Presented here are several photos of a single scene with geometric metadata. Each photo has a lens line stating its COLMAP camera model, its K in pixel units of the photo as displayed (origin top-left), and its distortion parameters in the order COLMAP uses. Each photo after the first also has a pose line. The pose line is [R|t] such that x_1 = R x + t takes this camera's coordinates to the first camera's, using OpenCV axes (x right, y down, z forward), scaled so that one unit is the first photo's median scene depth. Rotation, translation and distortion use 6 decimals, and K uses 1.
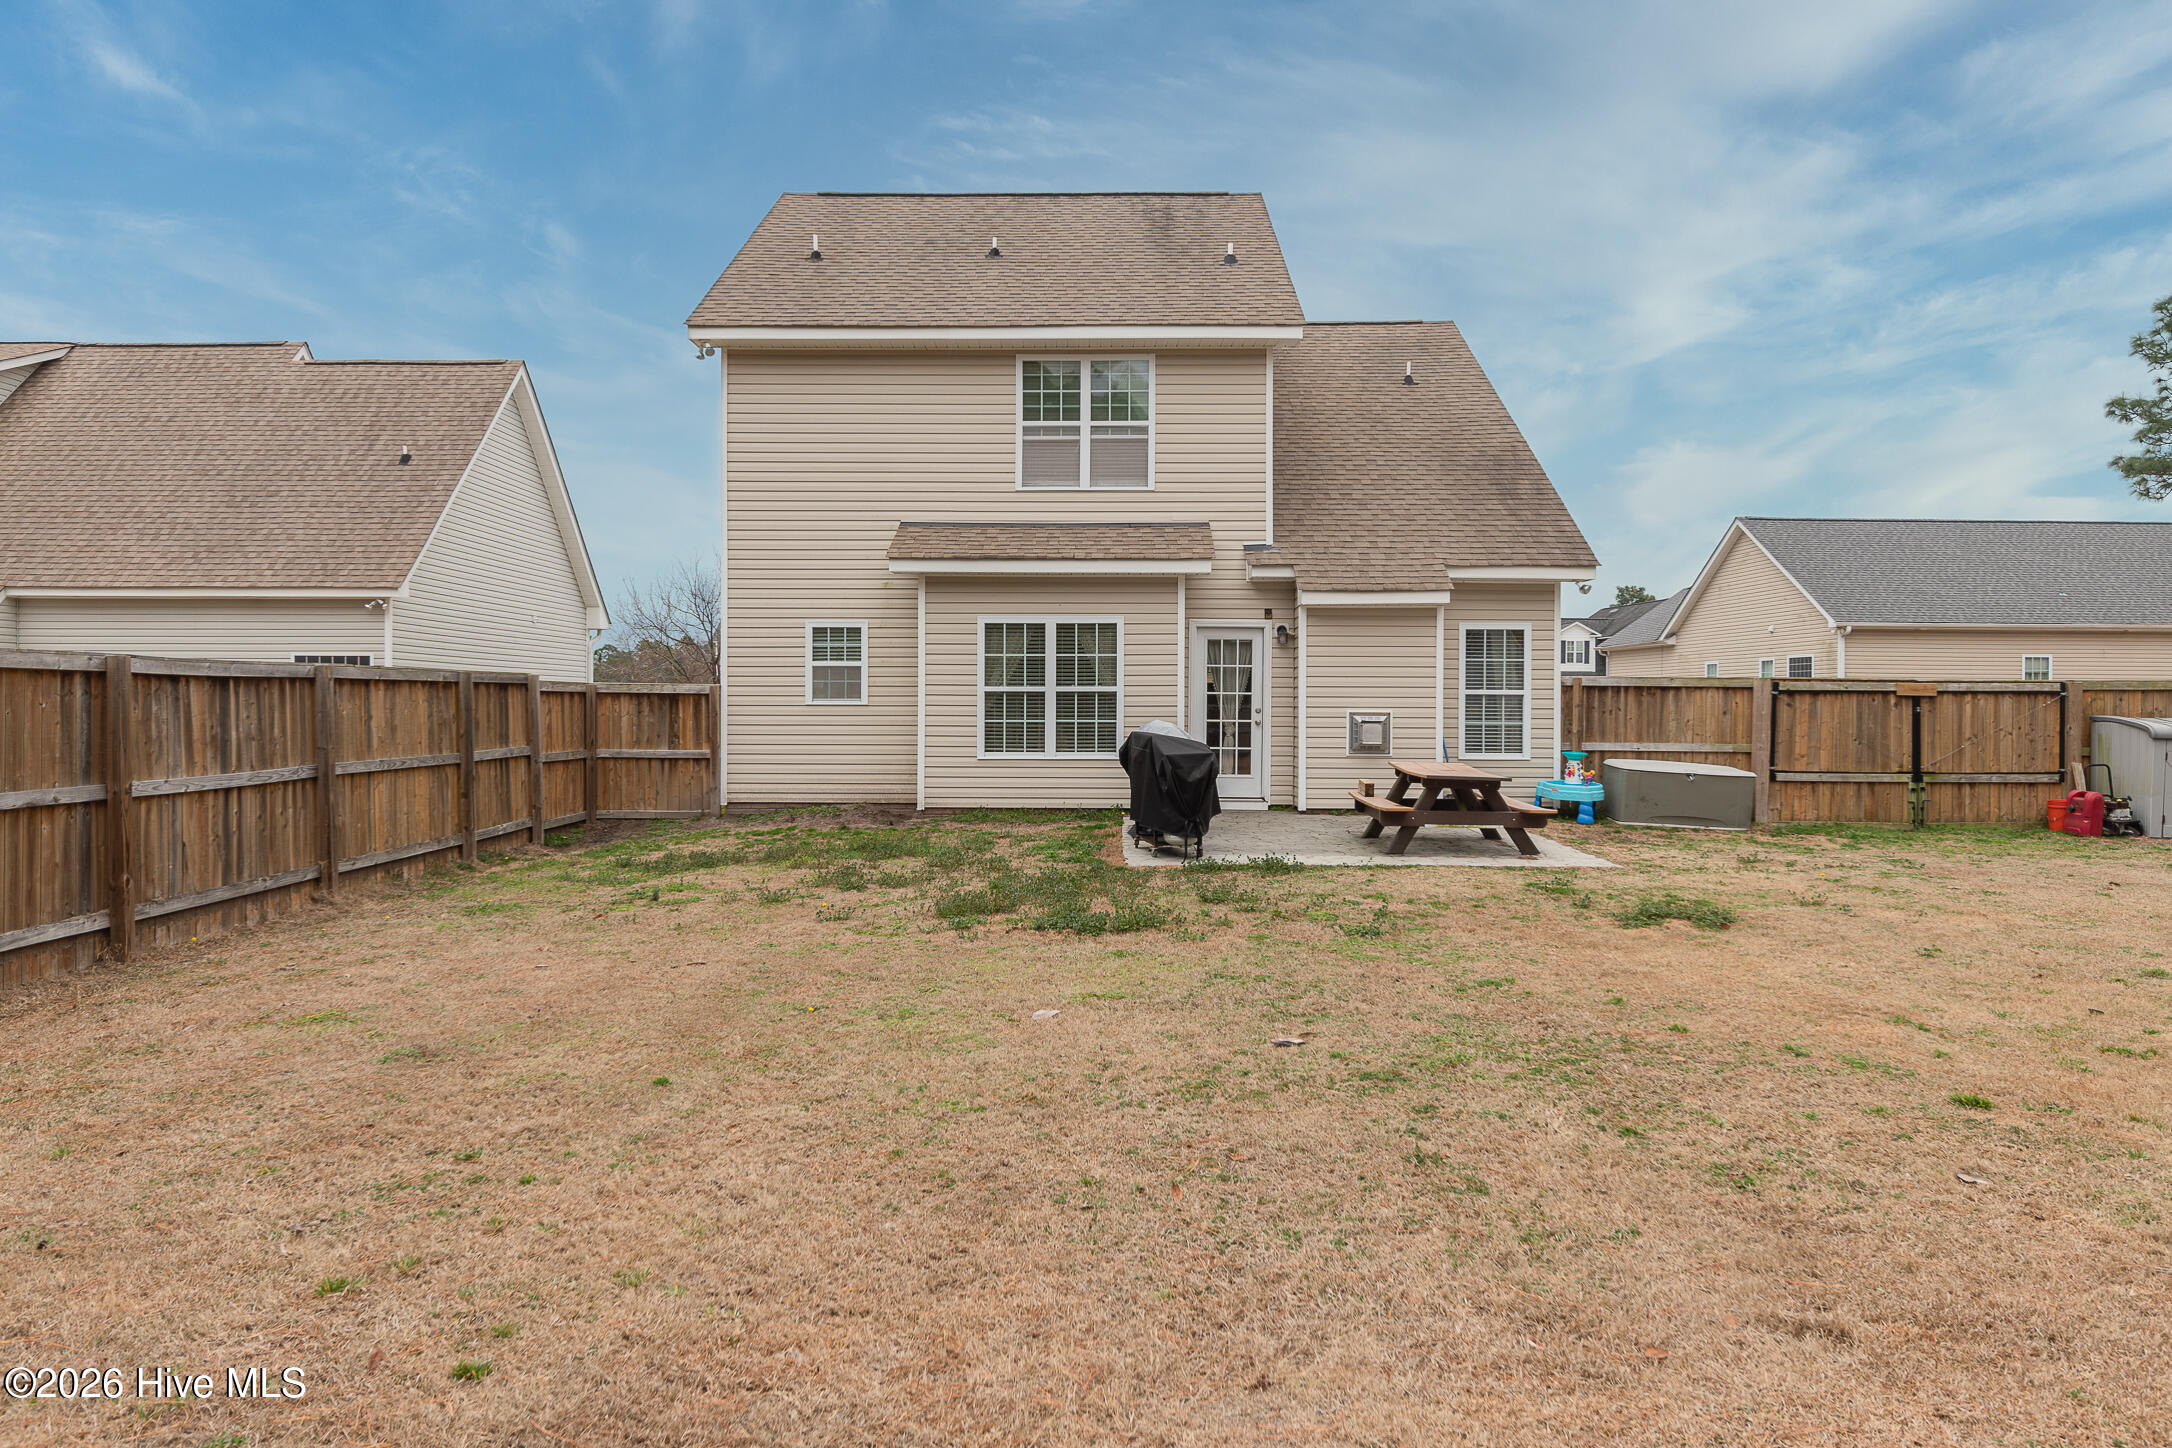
lens RADIAL K [[1407.3, 0, 1073.6], [0, 1407.3, 725.7], [0, 0, 1]] dist [0.004452, -0.007215]
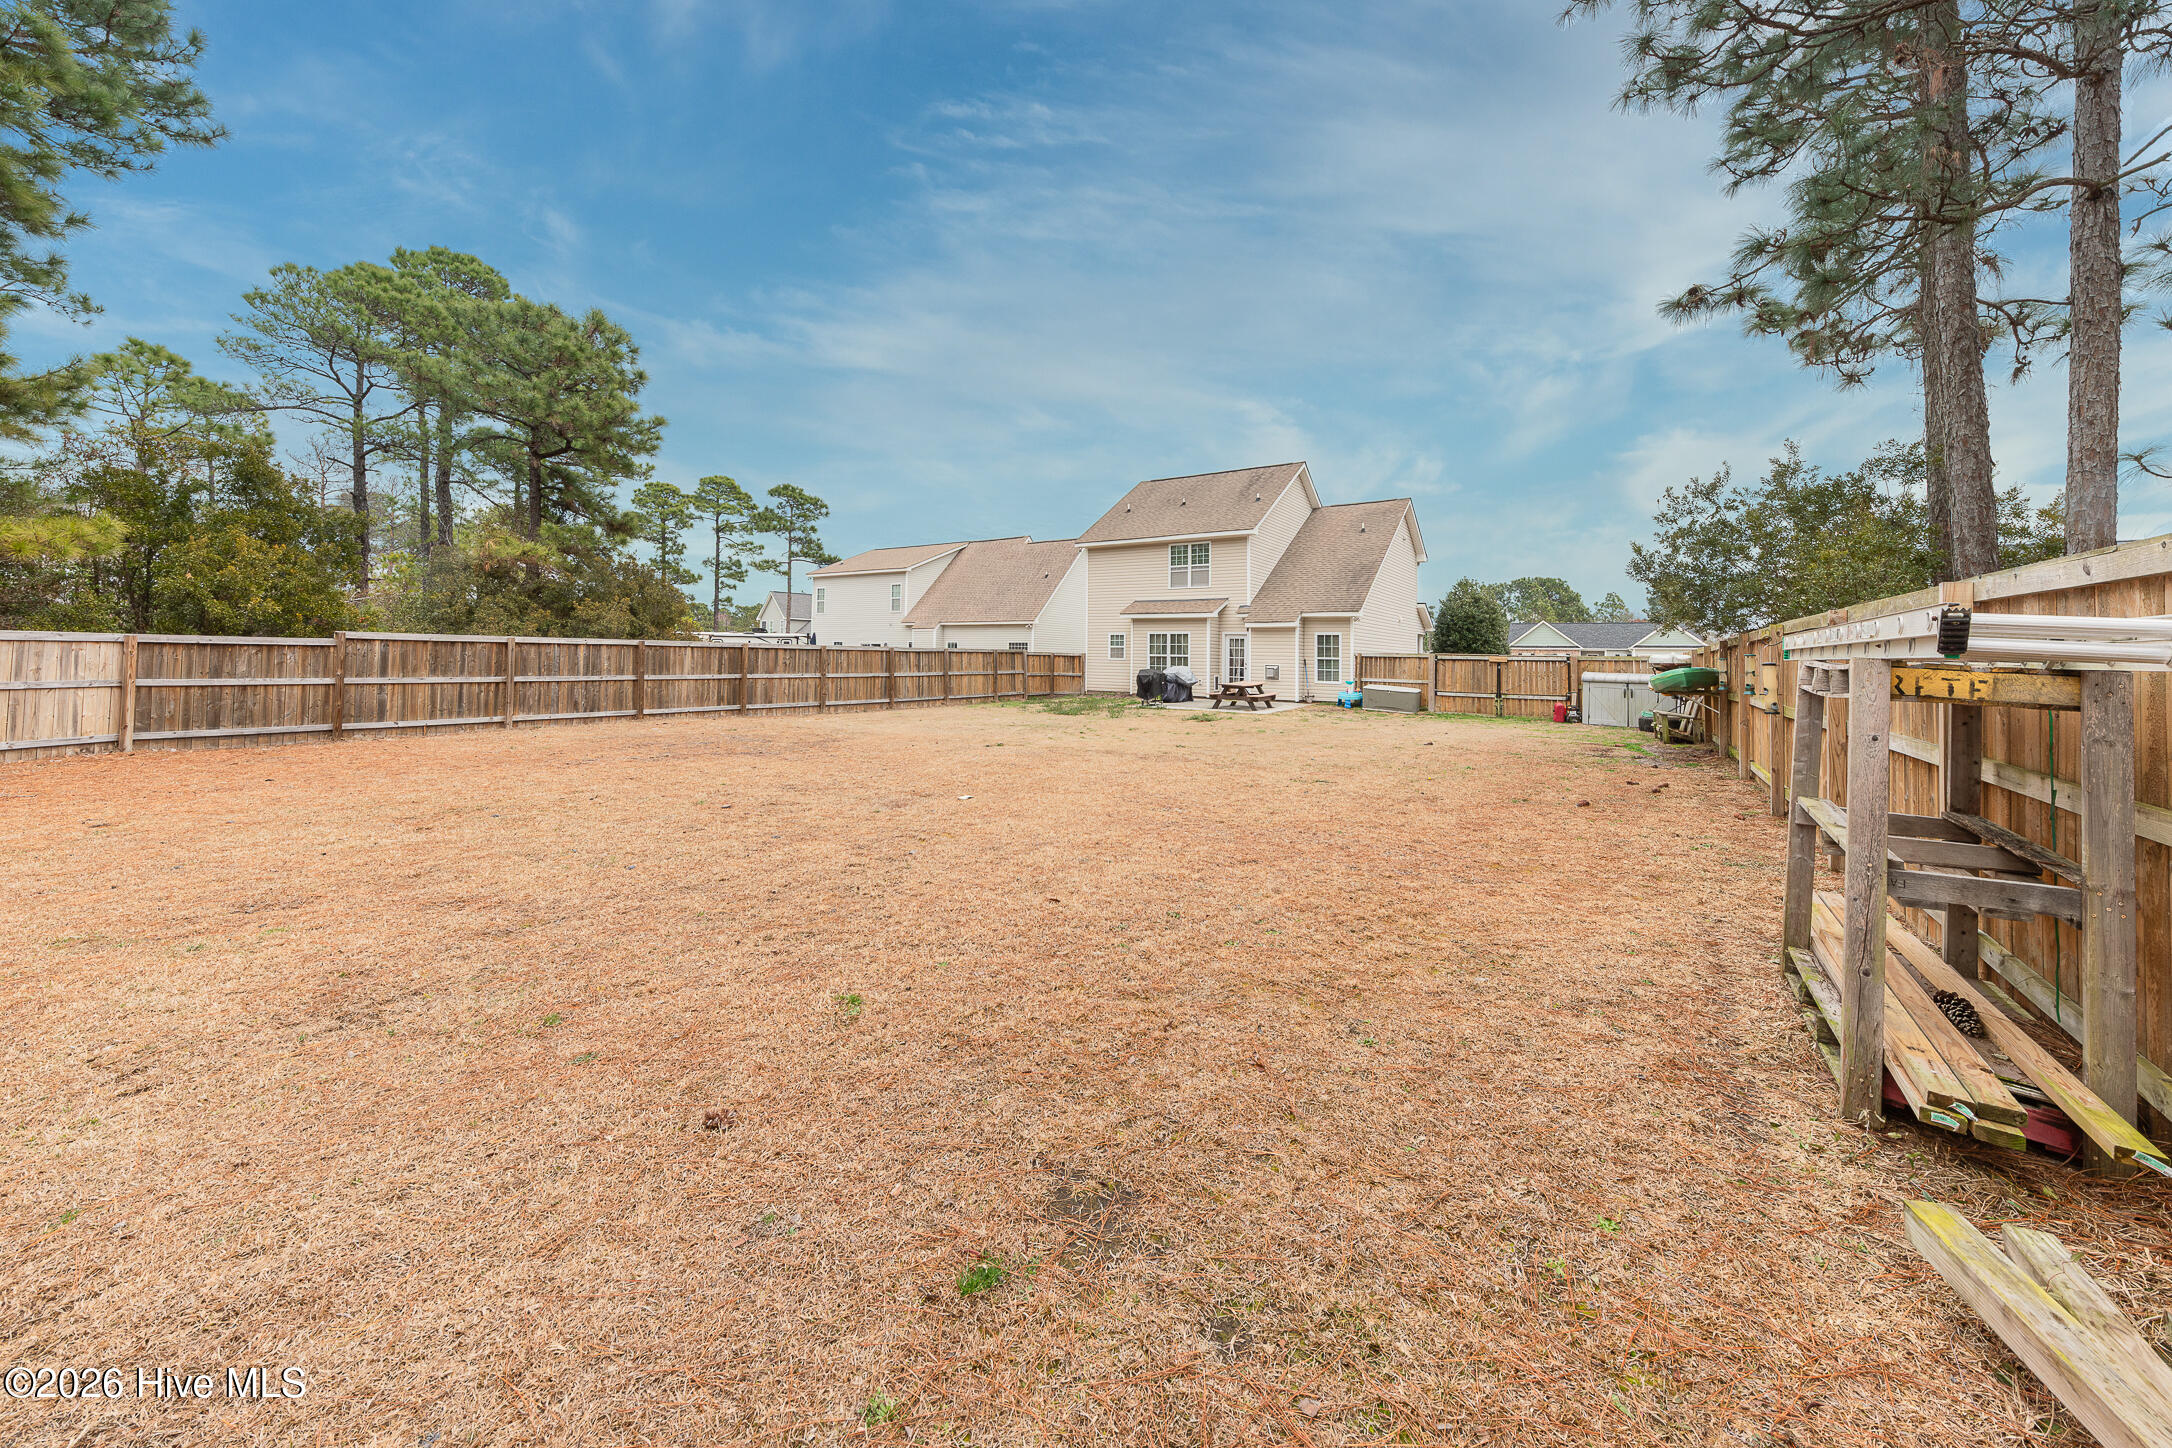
lens RADIAL K [[773.1, 0, 1072.1], [0, 773.1, 617.4], [0, 0, 1]] dist [0.000343, -0.000006]
pose [[0.834713, -0.018002, -0.550390, 0.710747], [-0.021413, 0.997649, -0.065106, 0.004923], [0.550268, 0.066130, 0.832365, -0.493081]]
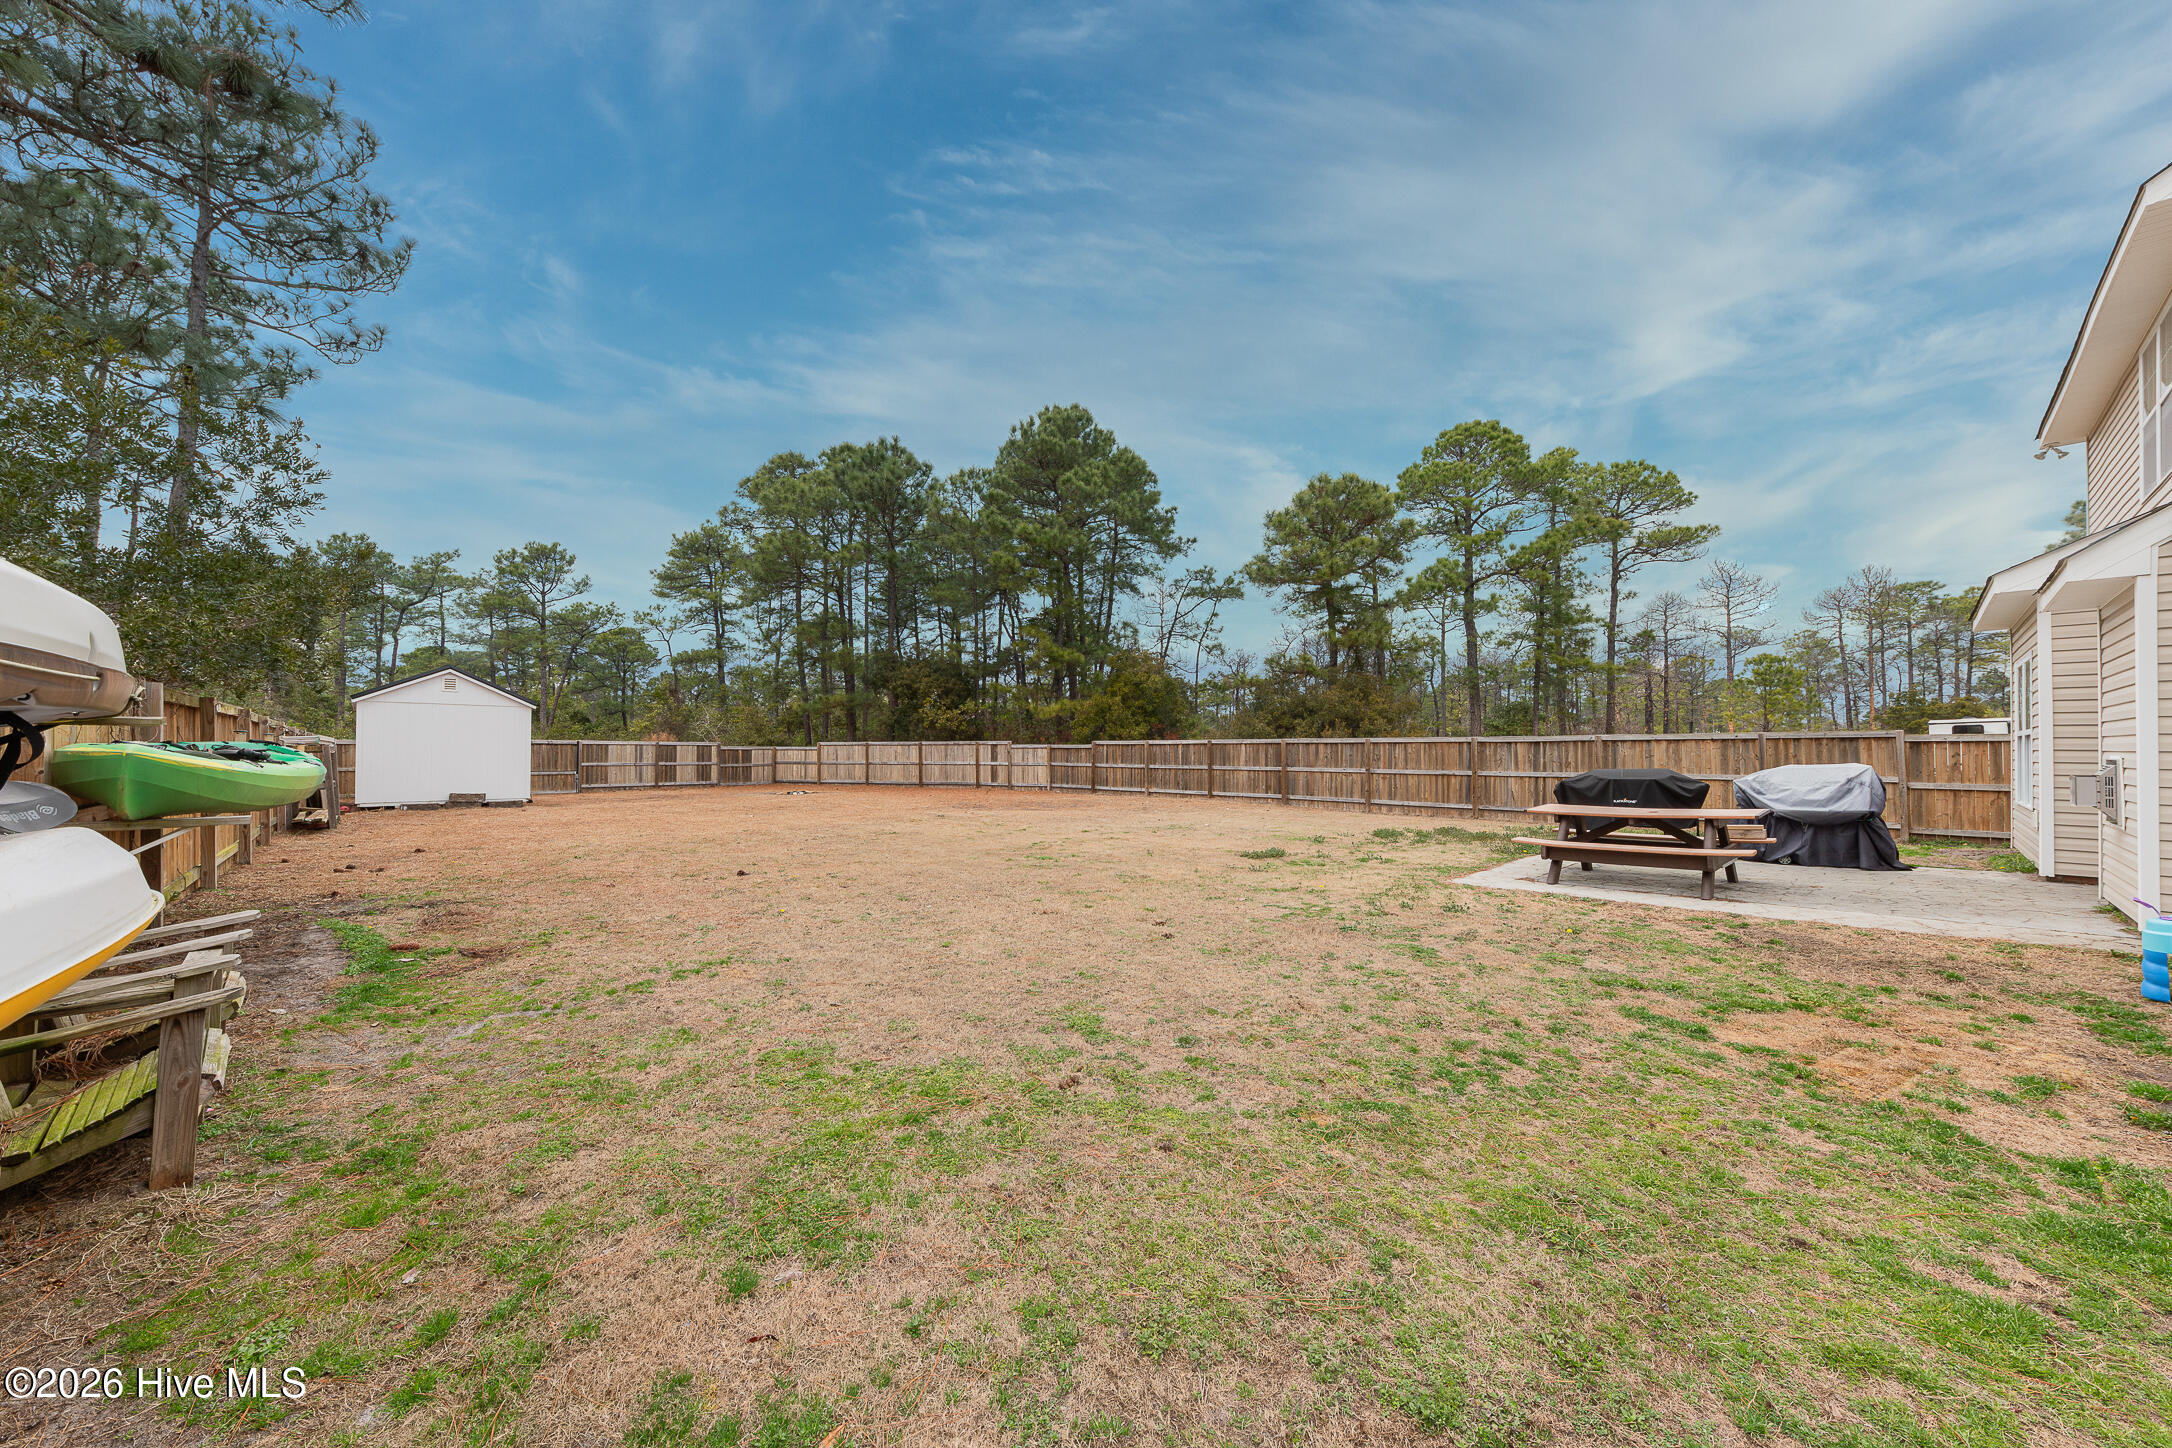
lens RADIAL K [[773.1, 0, 1115.5], [0, 773.1, 748.7], [0, 0, 1]] dist [0.000343, -0.000006]
pose [[-0.705436, -0.003091, -0.708767, 0.768858], [-0.011800, 0.999903, 0.007385, -0.012206], [0.708675, 0.013573, -0.705404, 0.922124]]
